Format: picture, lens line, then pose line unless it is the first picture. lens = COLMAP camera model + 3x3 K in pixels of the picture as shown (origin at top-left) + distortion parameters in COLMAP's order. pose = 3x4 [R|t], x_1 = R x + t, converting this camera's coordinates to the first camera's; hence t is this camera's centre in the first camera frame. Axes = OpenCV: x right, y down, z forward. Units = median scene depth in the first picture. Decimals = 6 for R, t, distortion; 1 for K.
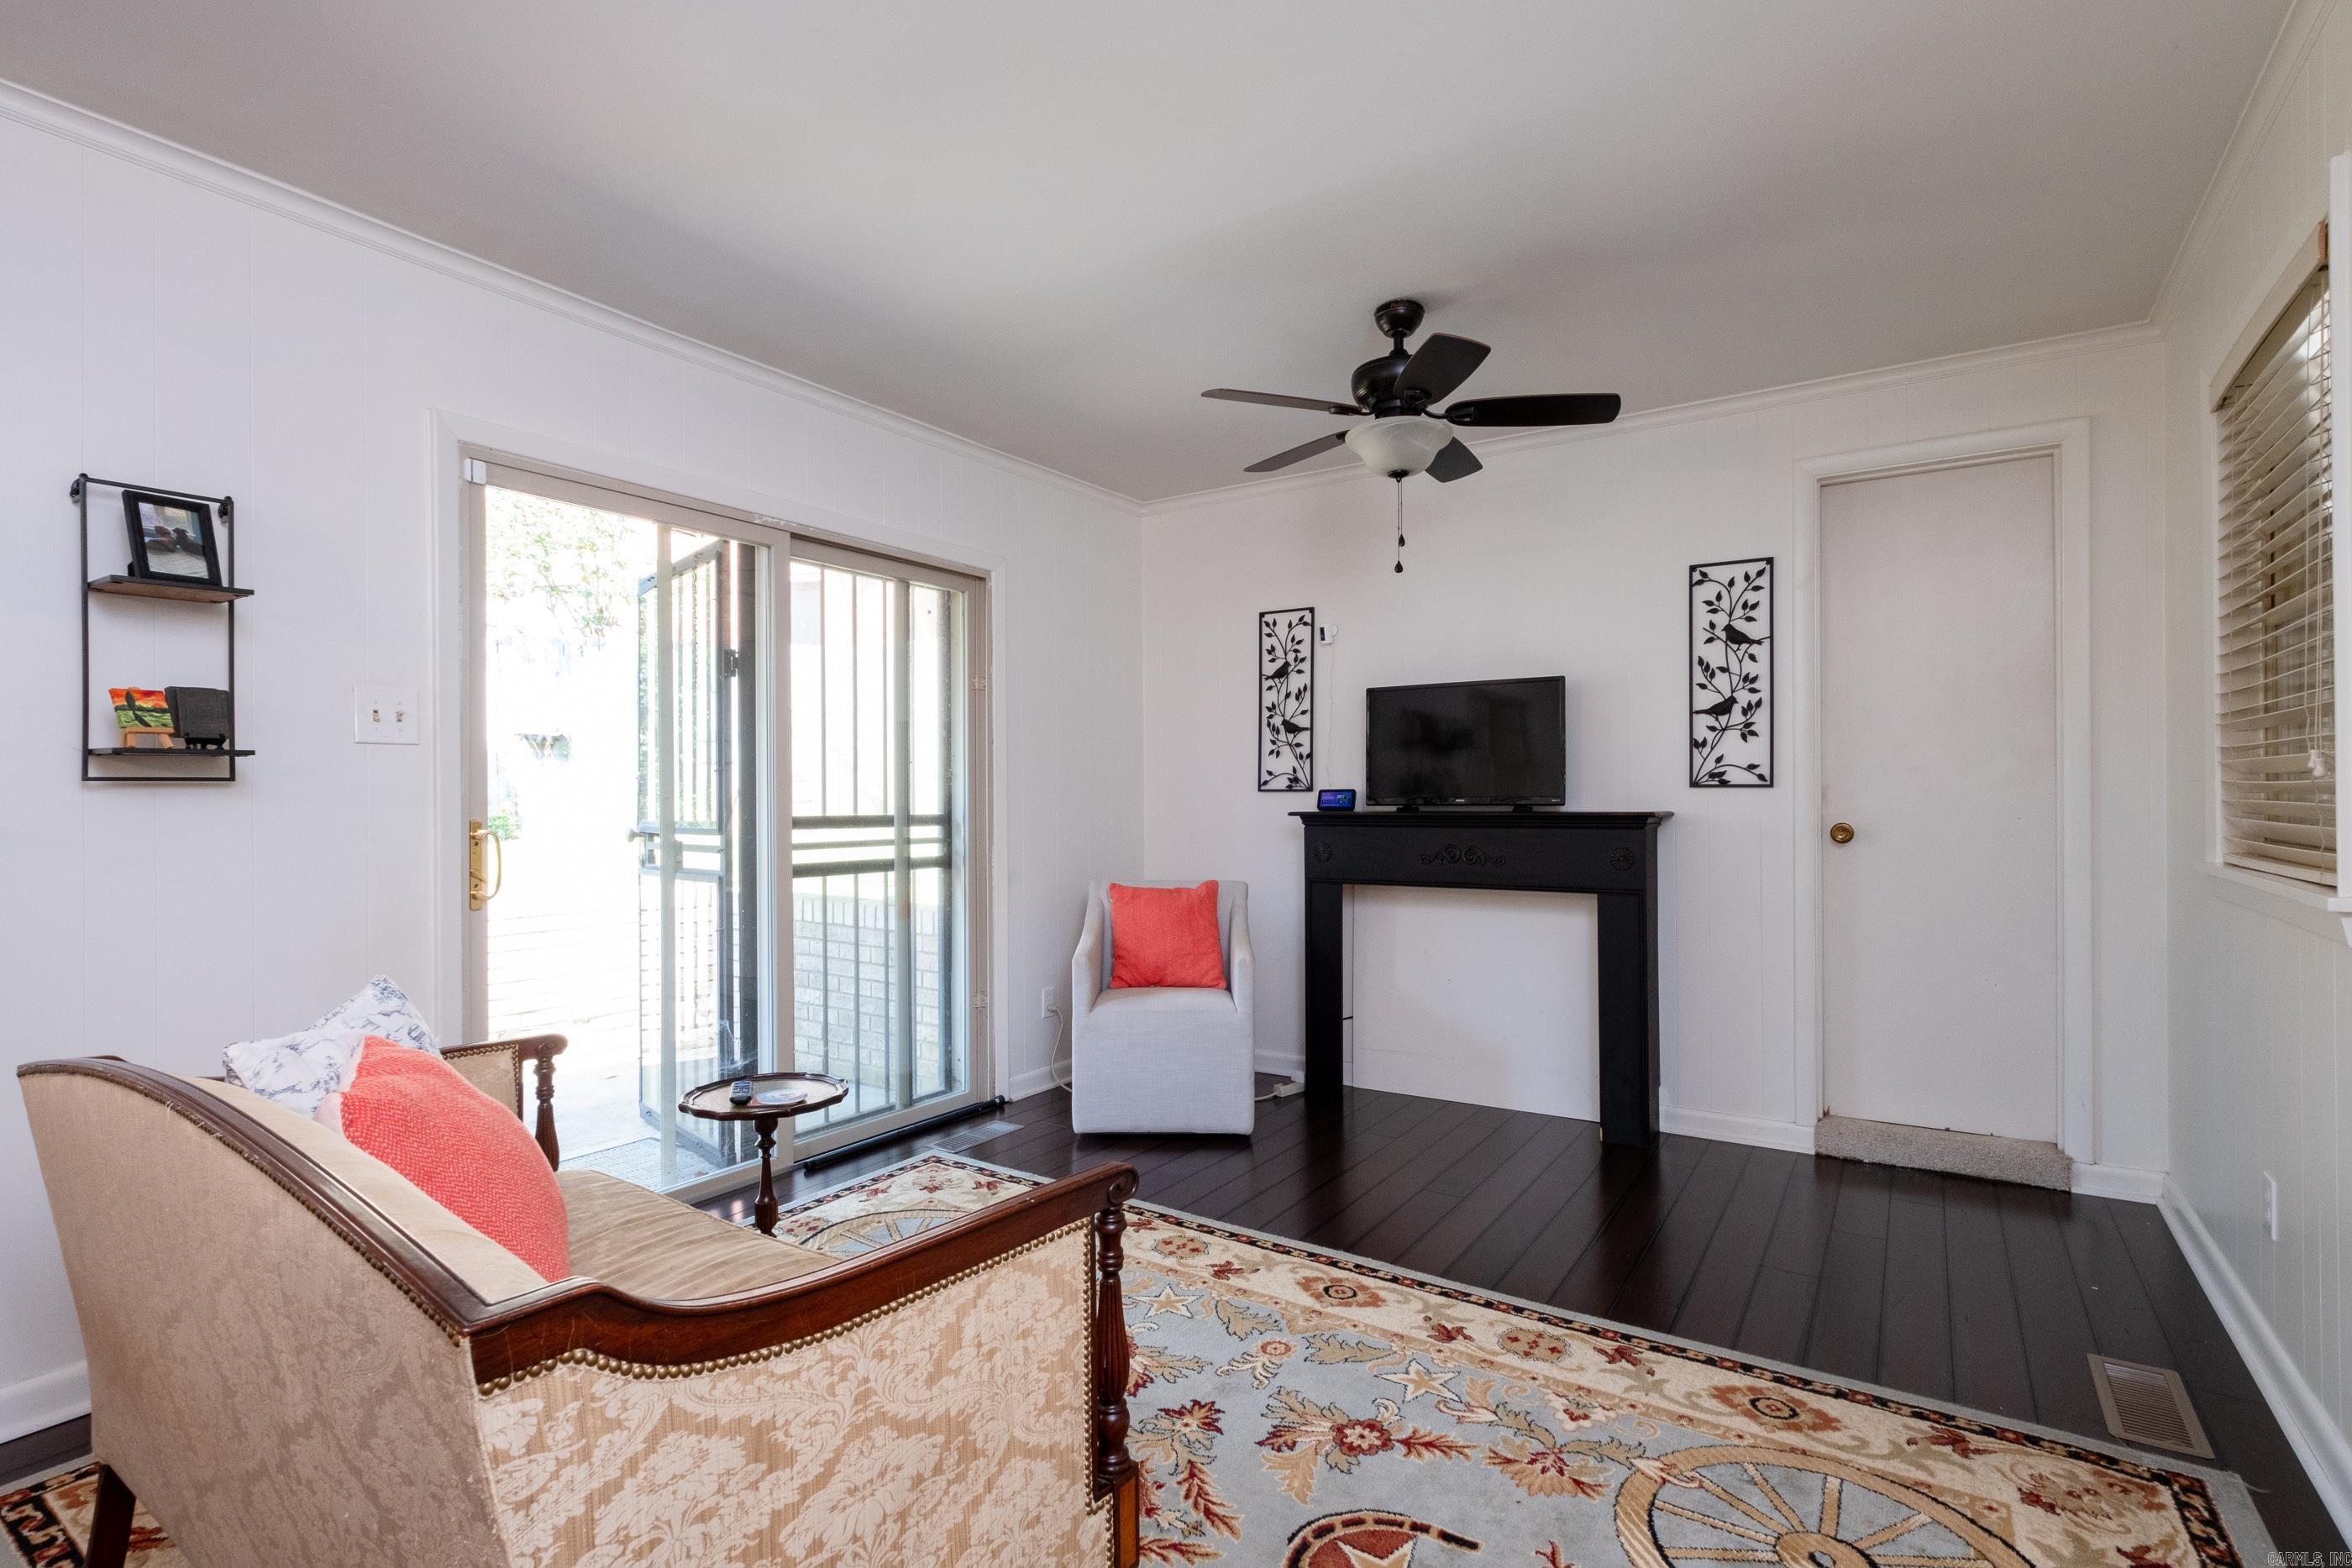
lens RADIAL K [[1078.0, 0, 1183.9], [0, 1078.0, 801.1], [0, 0, 1]] dist [0.001244, -0.000646]
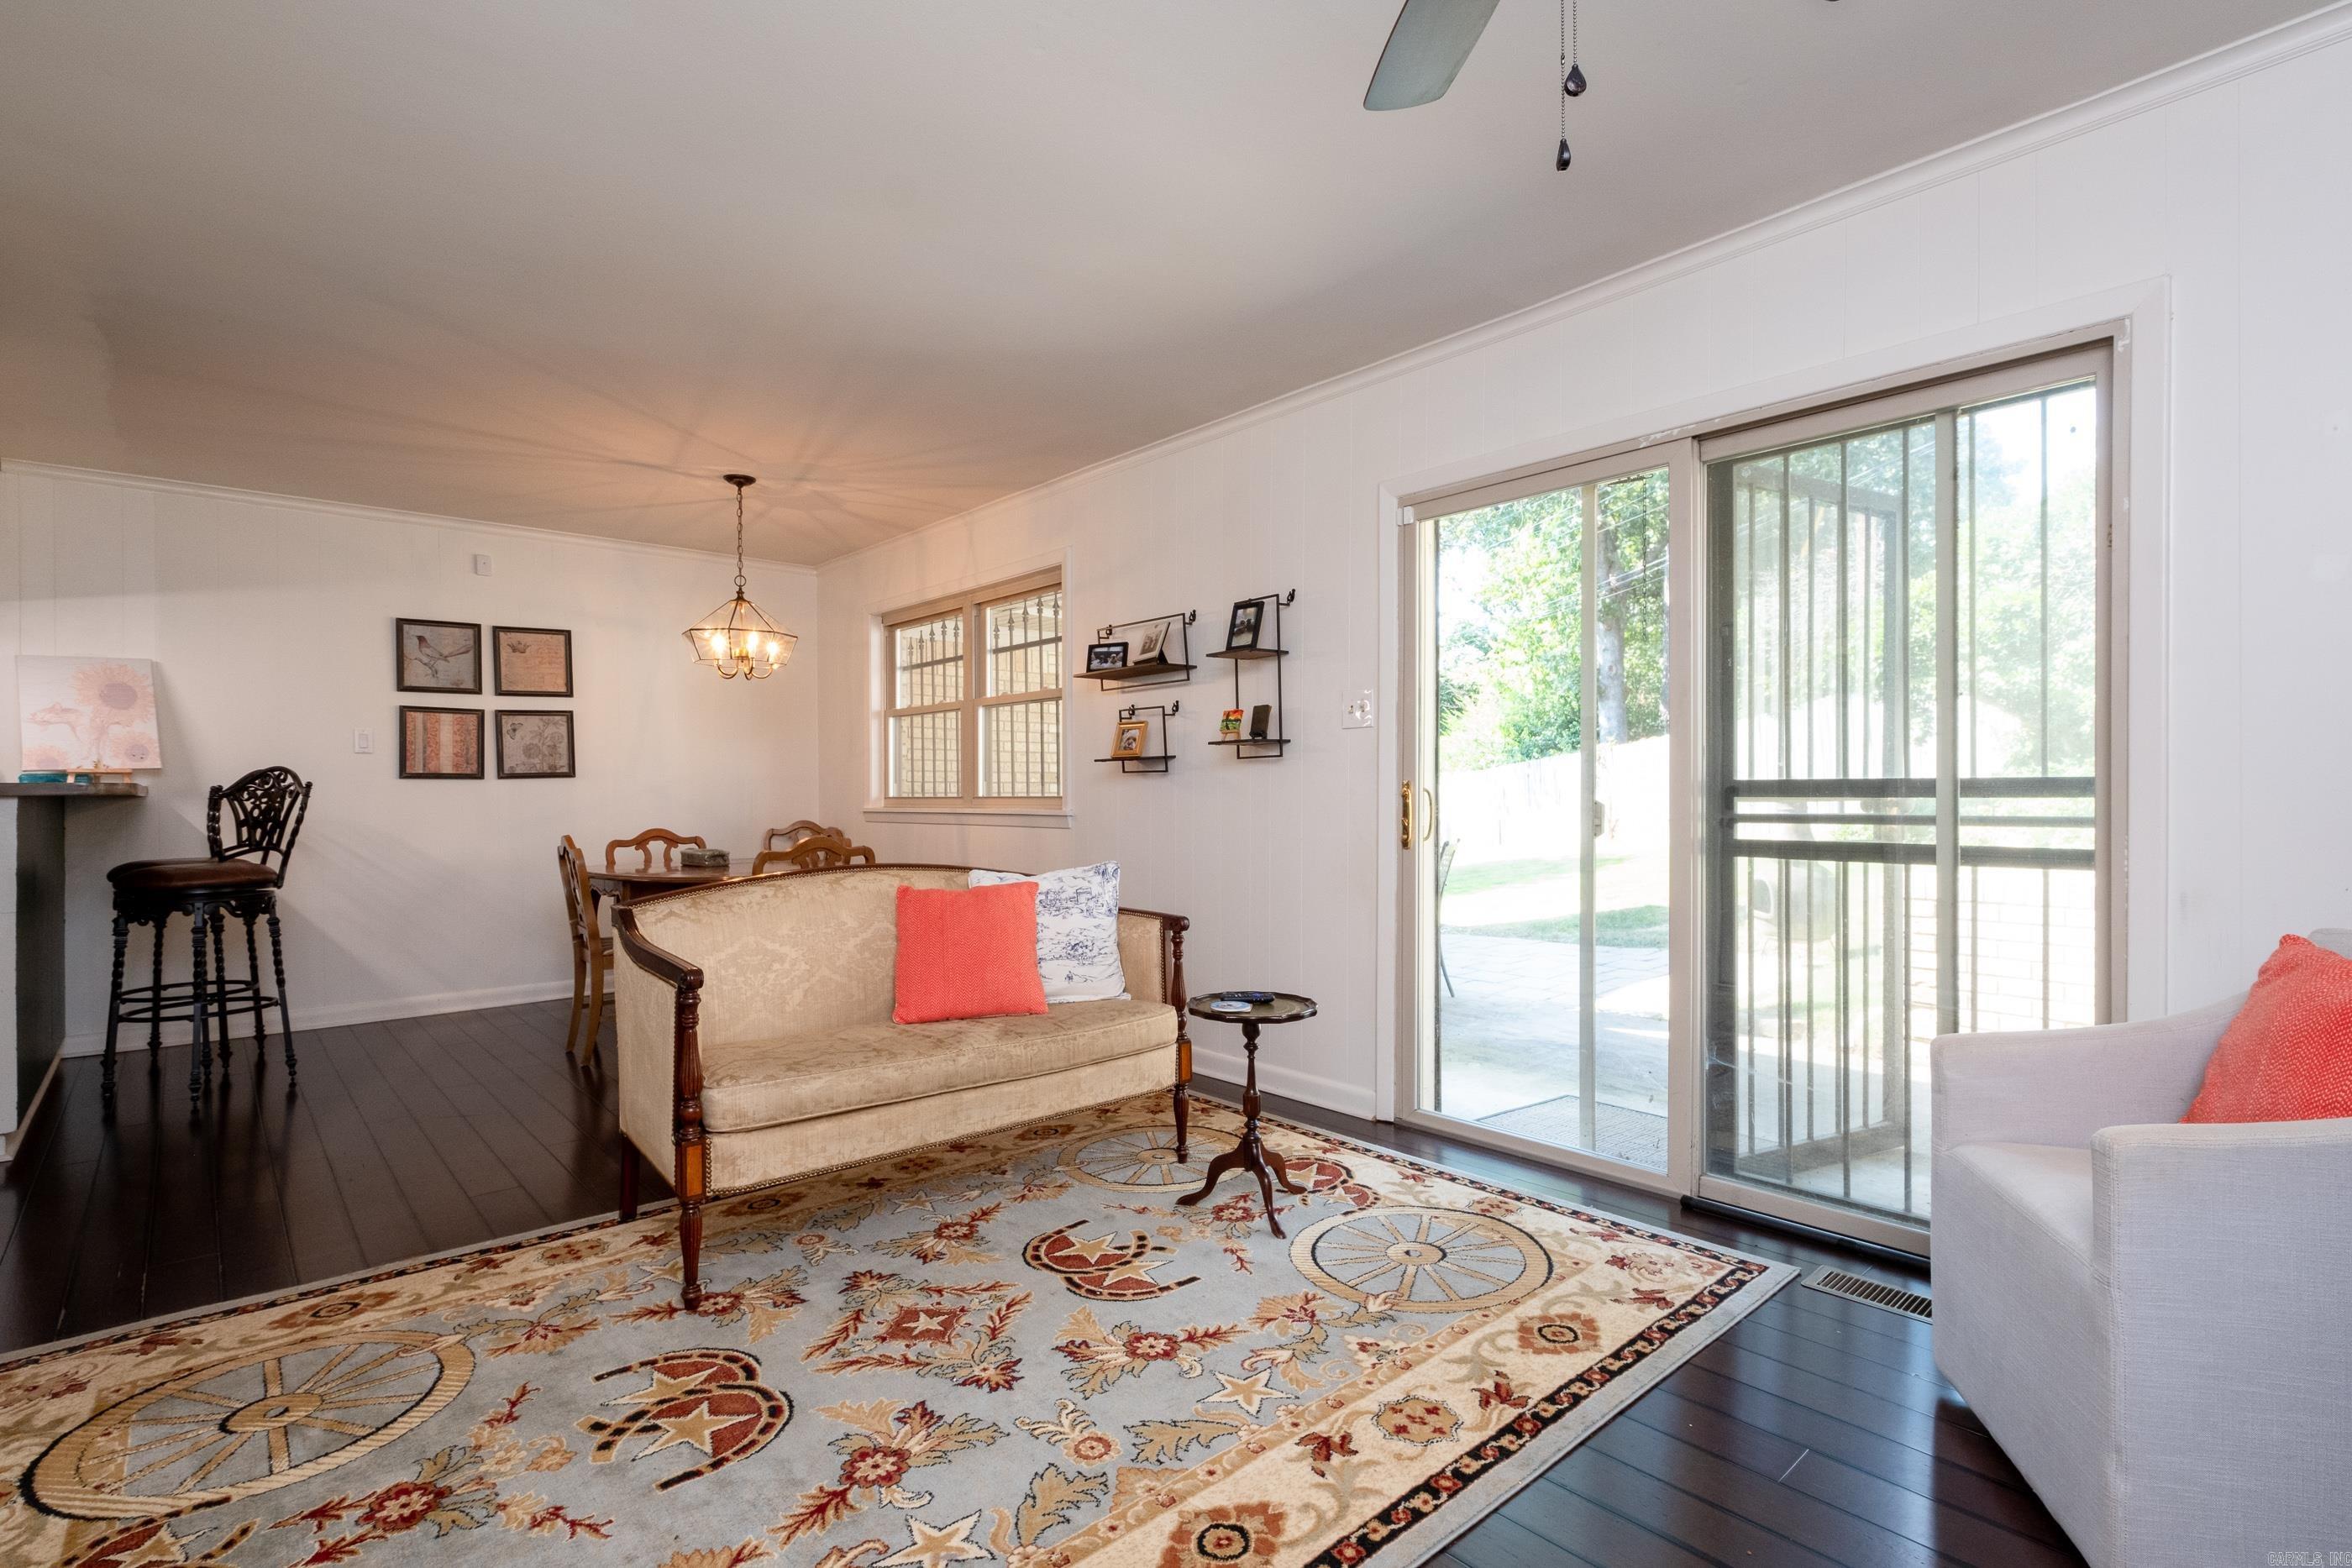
lens RADIAL K [[1107.5, 0, 1208.5], [0, 1107.5, 797.8], [0, 0, 1]] dist [-0.001364, -0.001350]
pose [[-0.229482, 0.010060, -0.973261, 0.521841], [0.003780, 0.999948, 0.009445, 0.017762], [0.973306, -0.001511, -0.229508, 0.785015]]
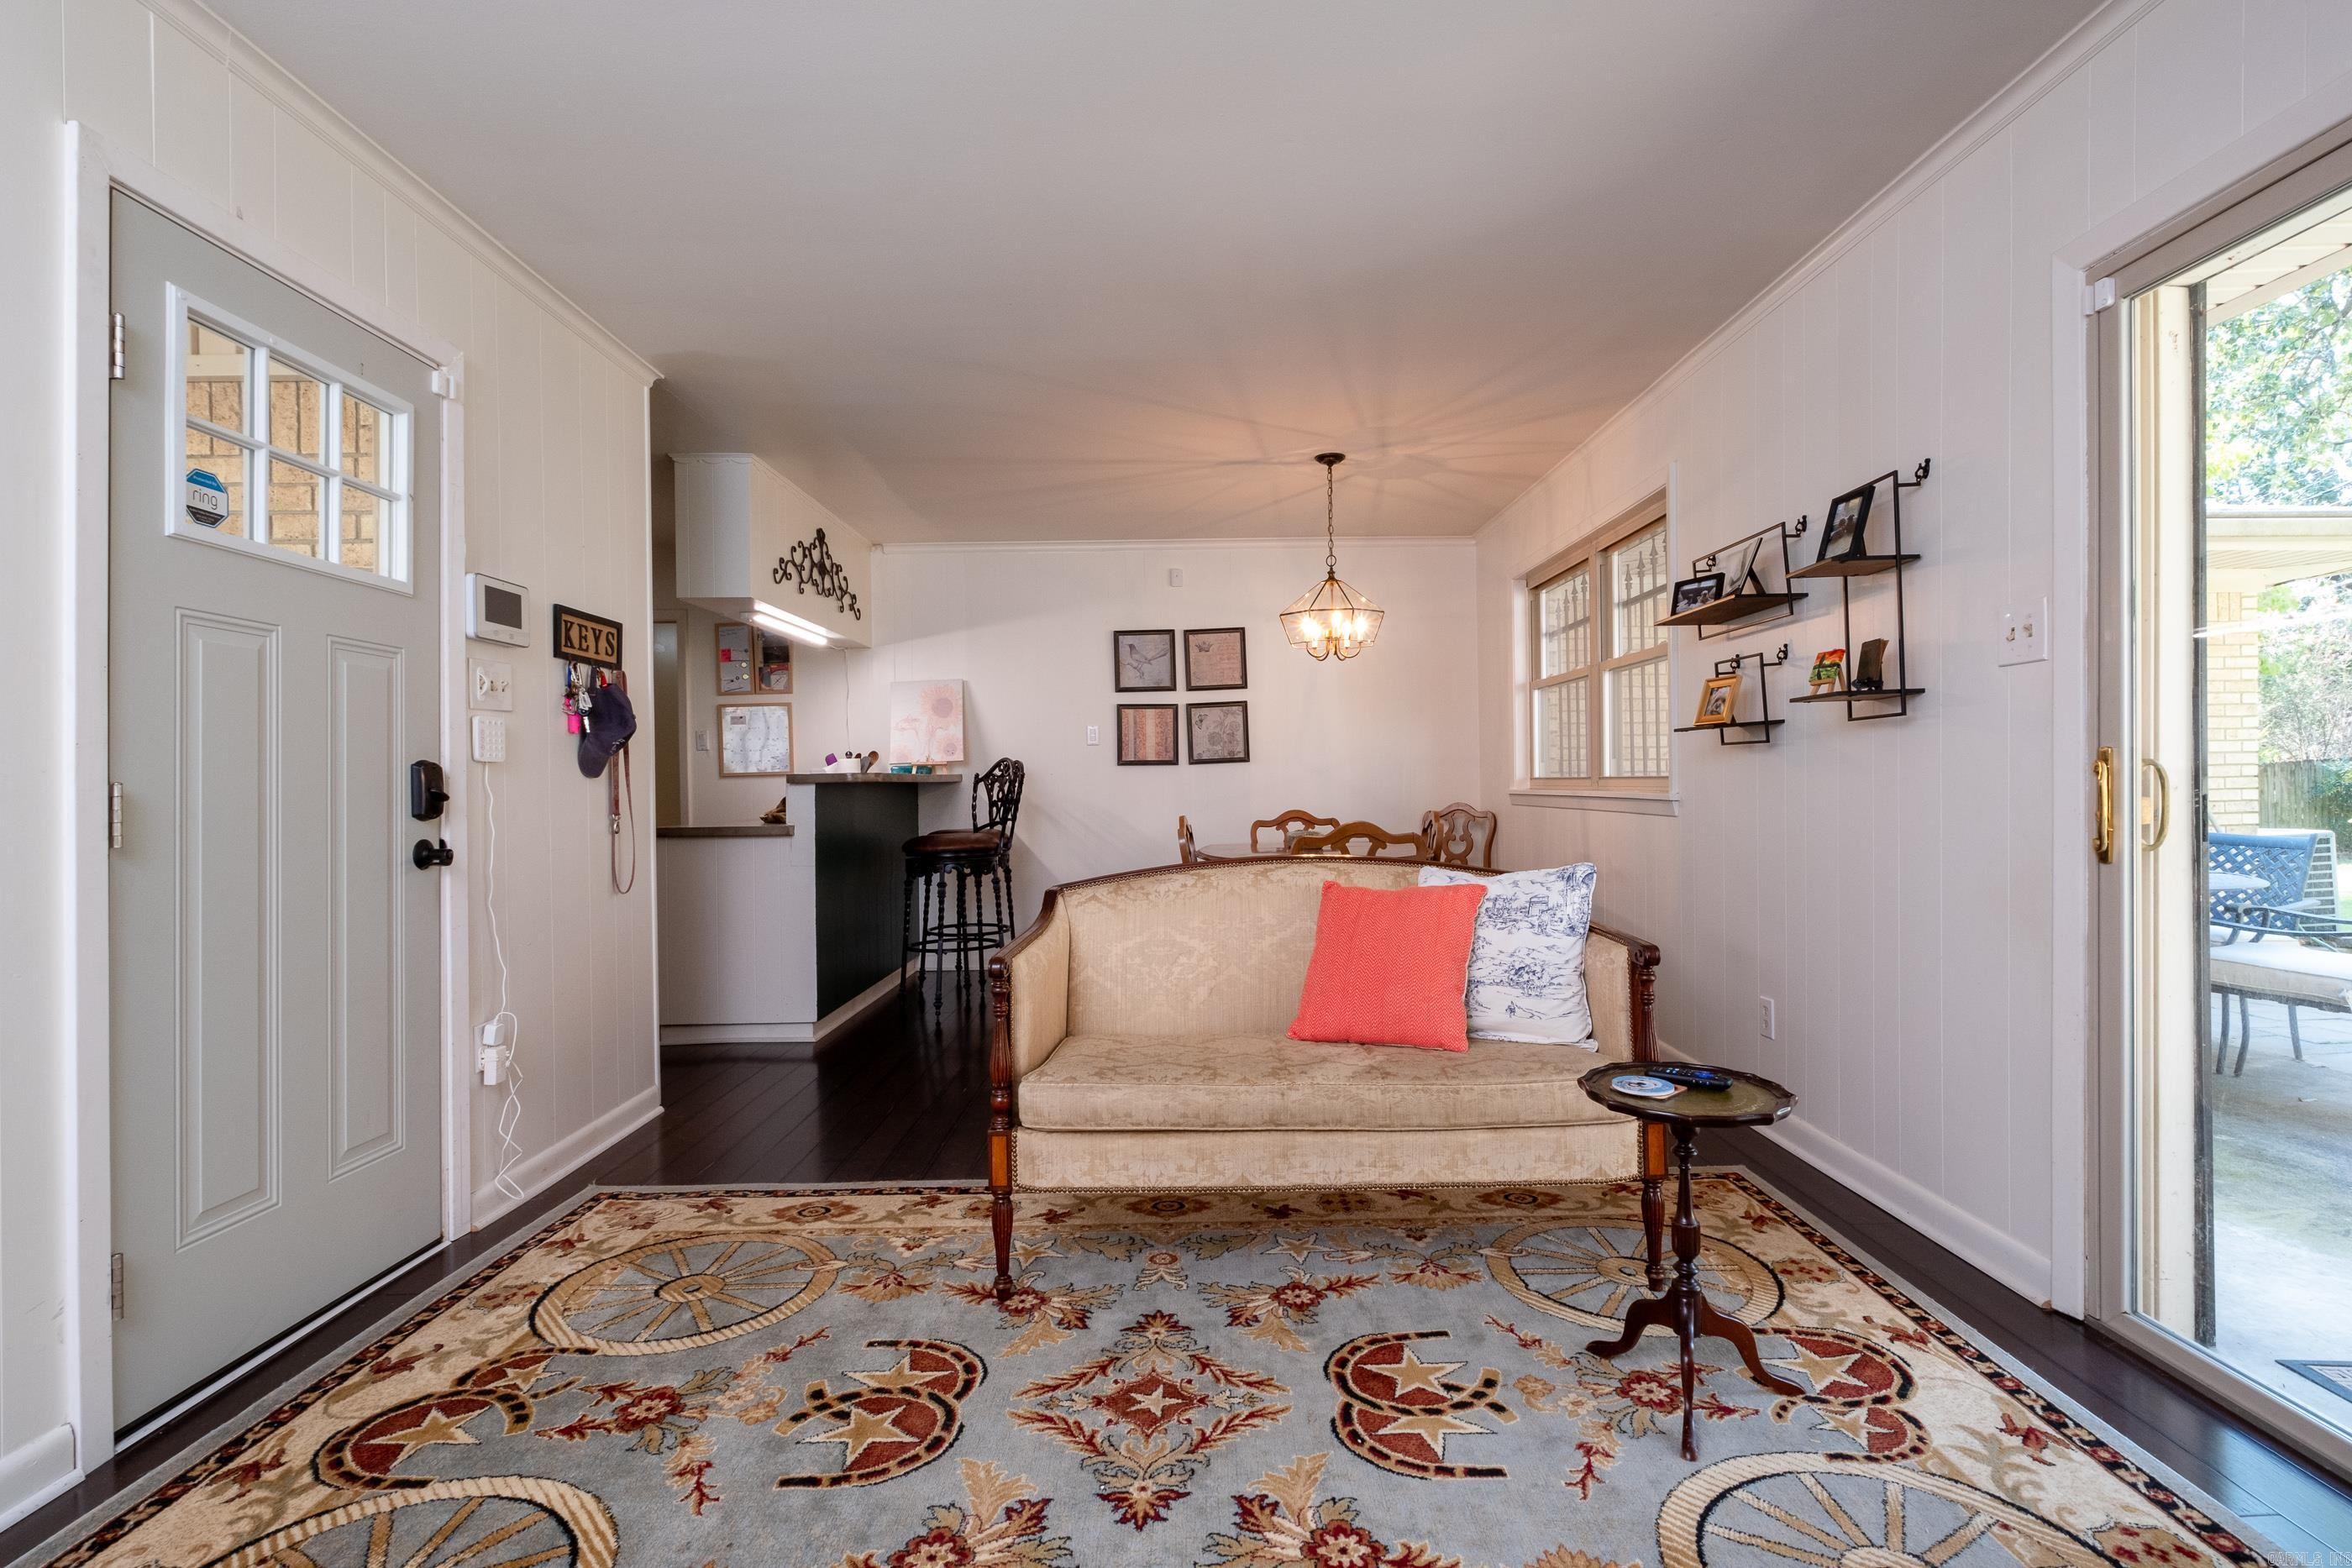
lens RADIAL K [[1121.8, 0, 1214.6], [0, 1121.8, 782.0], [0, 0, 1]] dist [0.000797, -0.001936]
pose [[-0.818765, 0.017860, -0.573851, 0.238586], [0.017068, 0.999831, 0.006765, 0.018941], [0.573875, -0.004256, -0.818932, 0.942659]]
